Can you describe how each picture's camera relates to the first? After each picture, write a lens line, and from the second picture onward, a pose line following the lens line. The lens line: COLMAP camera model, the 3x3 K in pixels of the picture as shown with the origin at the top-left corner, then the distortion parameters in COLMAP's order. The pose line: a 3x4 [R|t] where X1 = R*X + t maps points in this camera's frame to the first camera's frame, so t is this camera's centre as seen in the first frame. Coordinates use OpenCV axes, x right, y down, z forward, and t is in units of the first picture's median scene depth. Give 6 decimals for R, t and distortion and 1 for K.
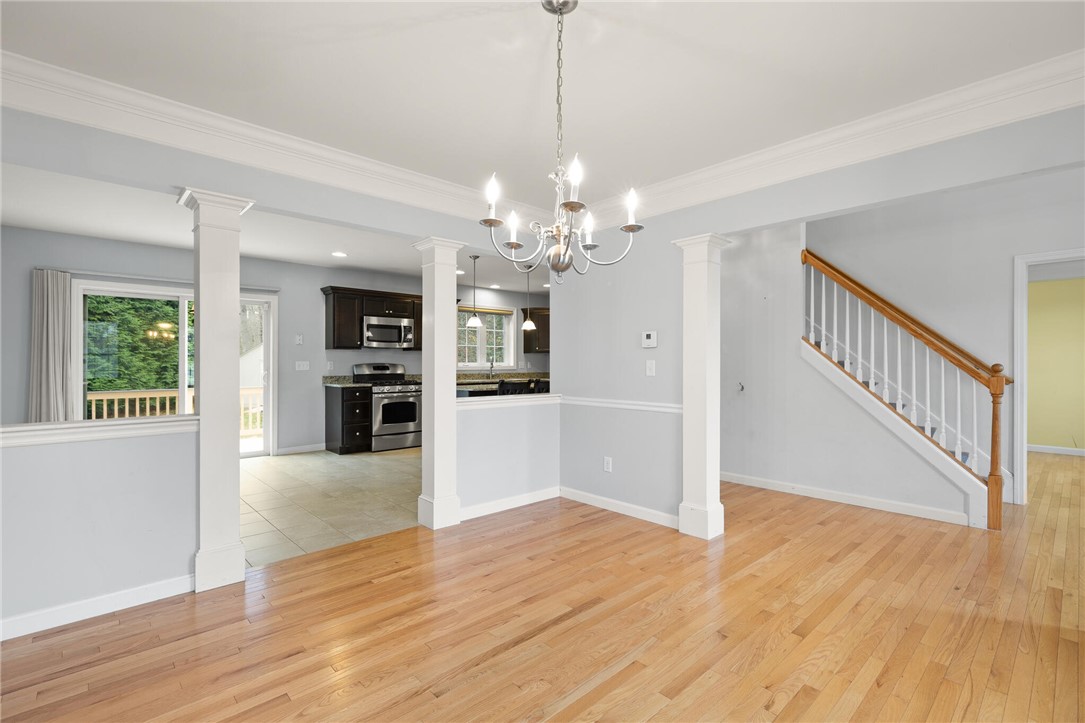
lens RADIAL K [[497.8, 0, 543.4], [0, 497.8, 362.8], [0, 0, 1]] dist [-0.001145, -0.000200]
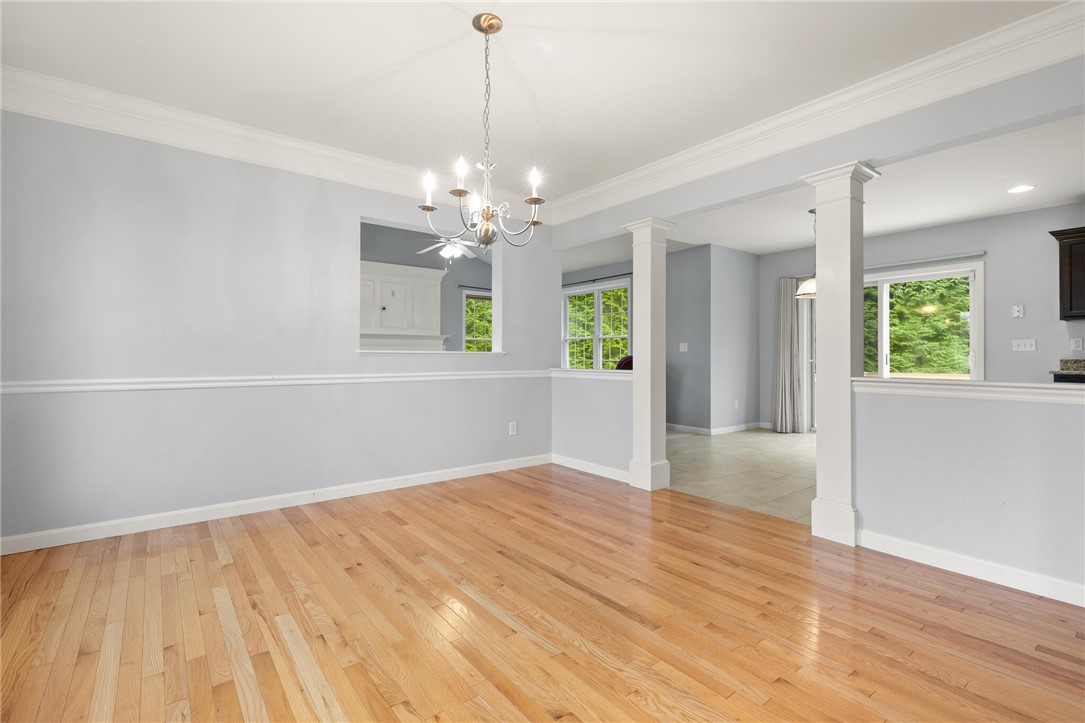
lens RADIAL K [[493.2, 0, 543.5], [0, 493.2, 350.0], [0, 0, 1]] dist [0.002129, 0.000227]
pose [[-0.081460, -0.010051, -0.996626, 0.684376], [-0.003039, 0.999947, -0.009836, 0.048503], [0.996672, 0.002228, -0.081486, 0.694120]]
